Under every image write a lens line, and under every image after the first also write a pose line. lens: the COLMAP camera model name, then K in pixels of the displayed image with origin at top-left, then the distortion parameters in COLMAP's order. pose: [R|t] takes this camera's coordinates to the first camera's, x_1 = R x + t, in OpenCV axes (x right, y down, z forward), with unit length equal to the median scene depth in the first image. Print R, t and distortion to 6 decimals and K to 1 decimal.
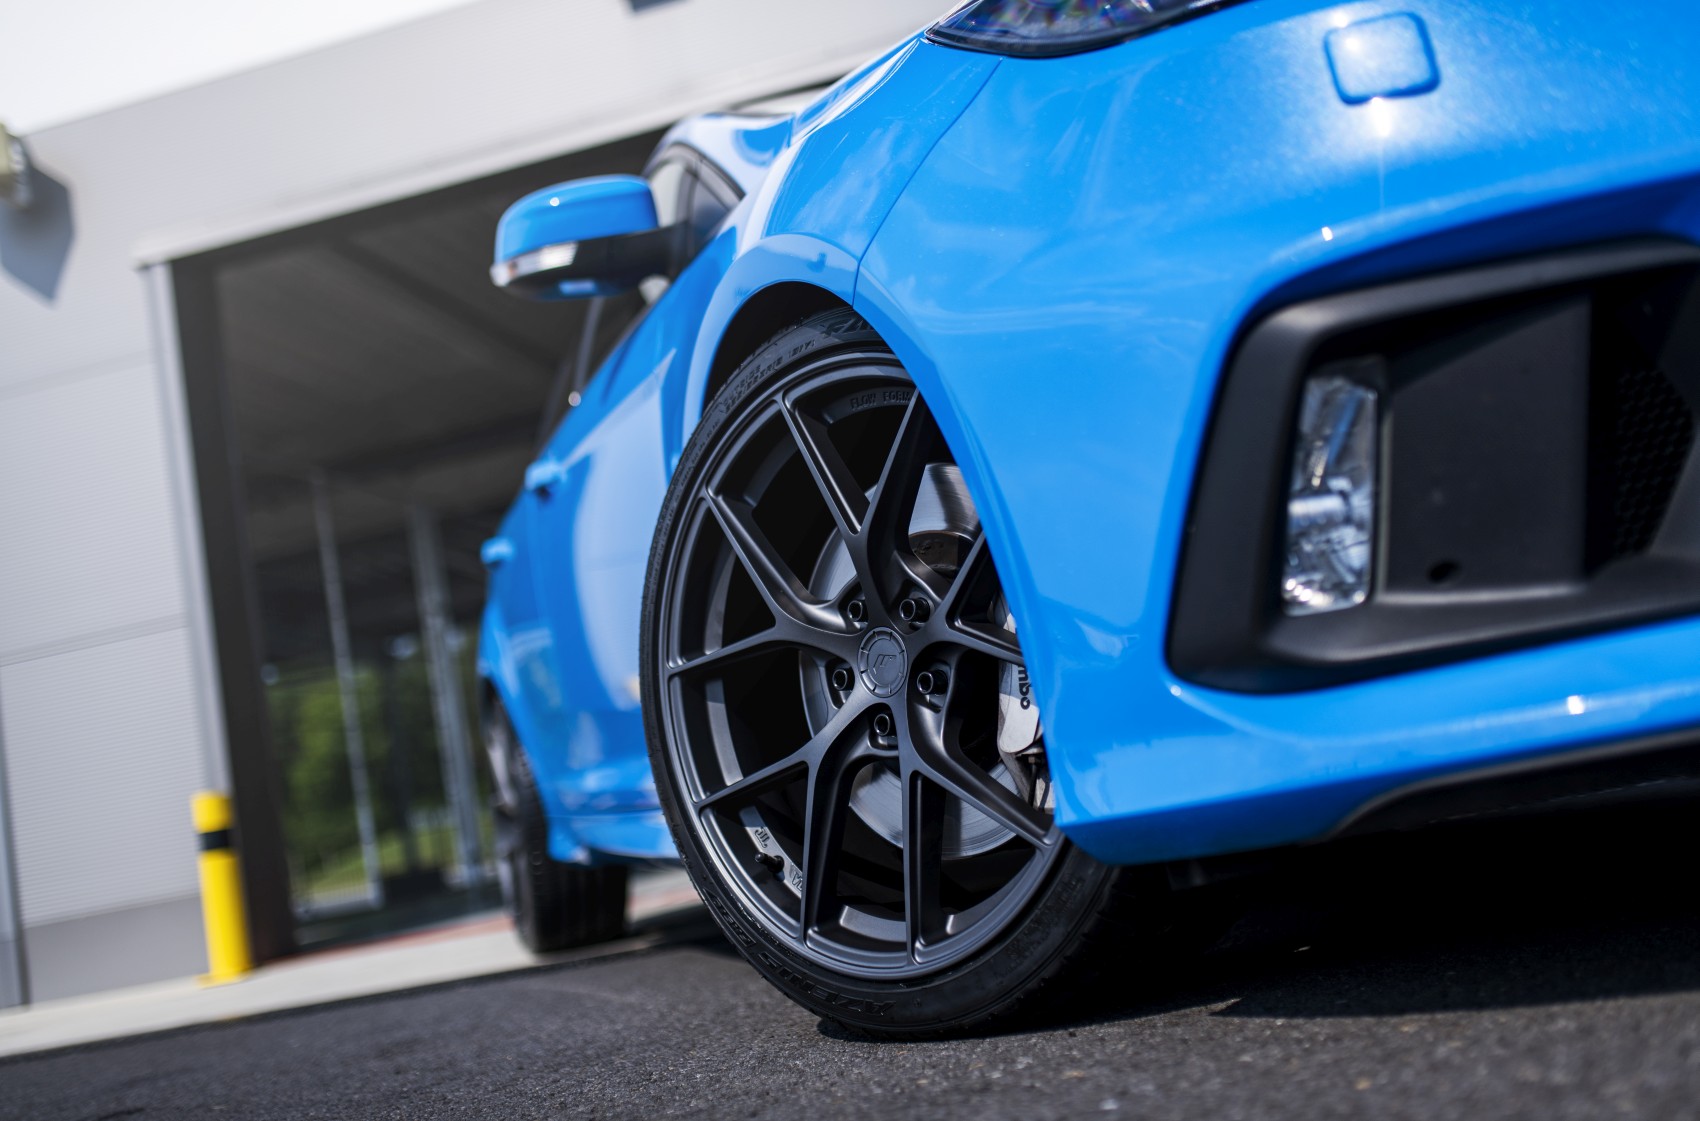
lens RADIAL K [[1665.7, 0, 846.3], [0, 1665.7, 669.1], [0, 0, 1]] dist [-0.001493, 0.002617]
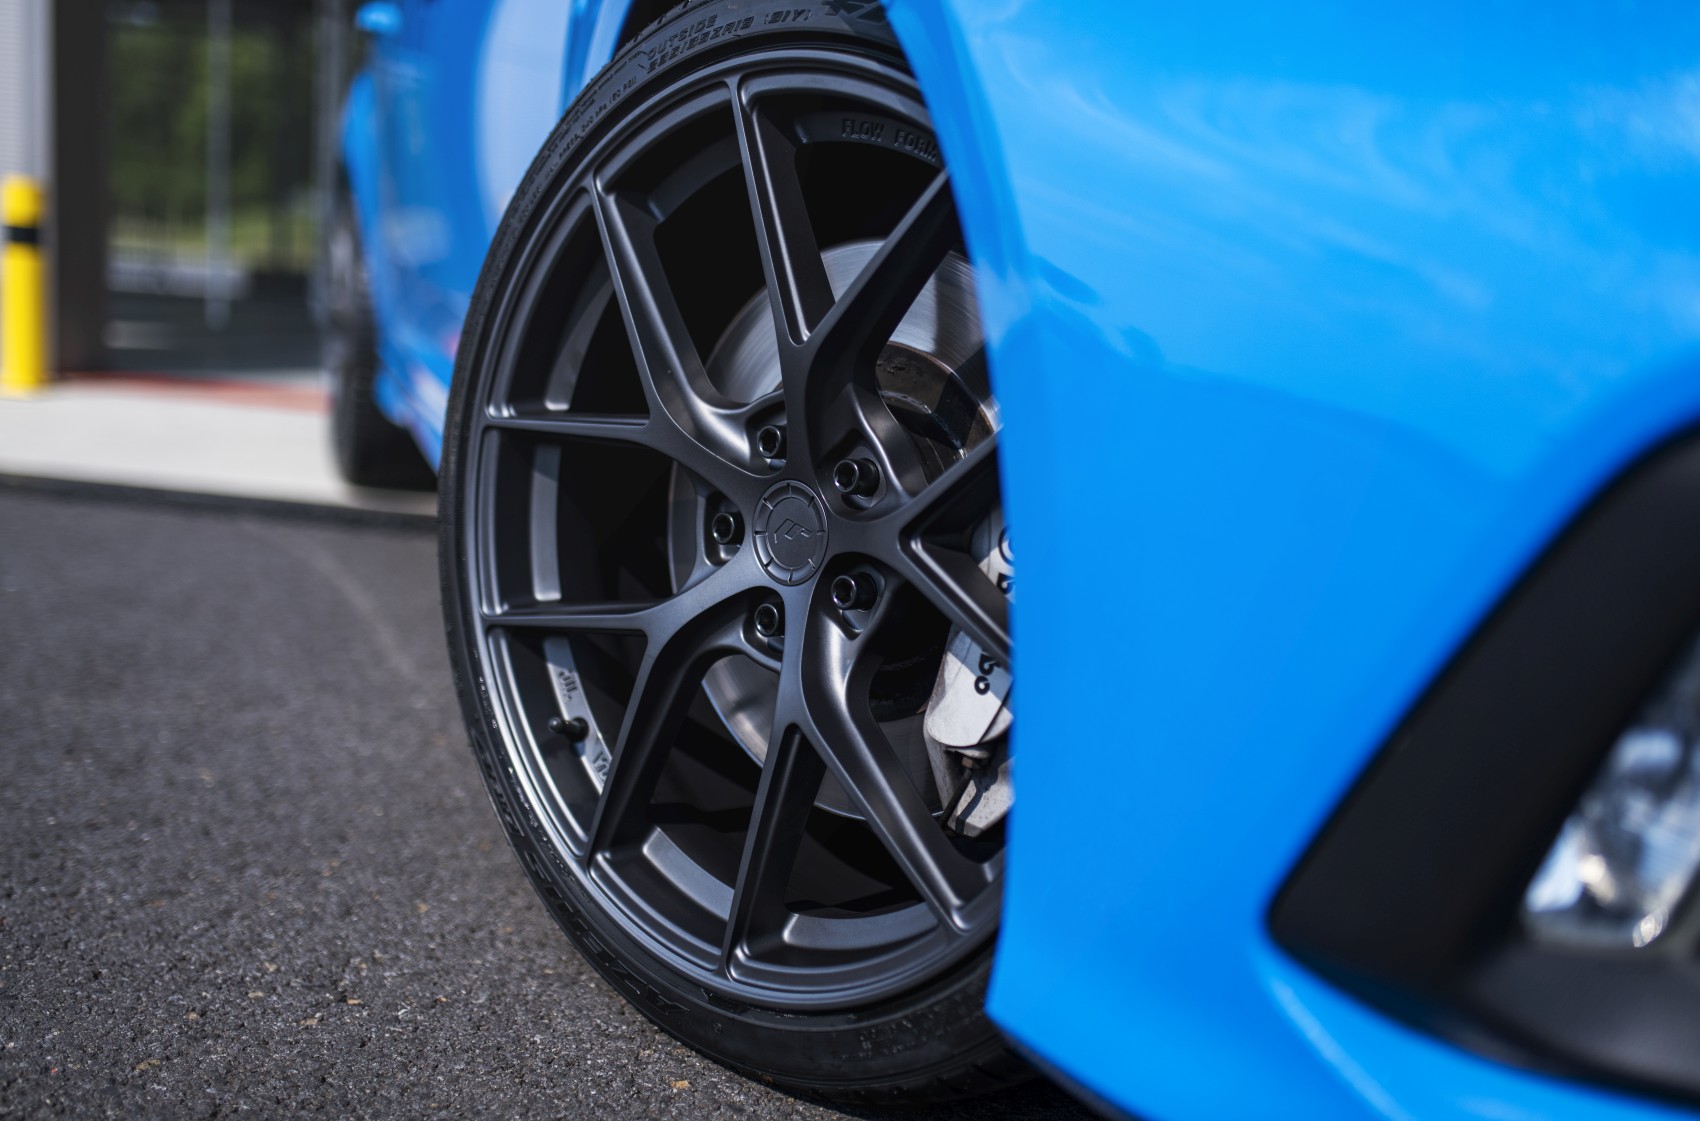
lens RADIAL K [[1665.7, 0, 846.3], [0, 1665.7, 669.1], [0, 0, 1]] dist [-0.001493, 0.002617]
pose [[0.966000, 0.230919, 0.116280, -0.020700], [-0.253903, 0.932125, 0.258216, -0.127208], [-0.048761, -0.278960, 0.959064, 0.328437]]
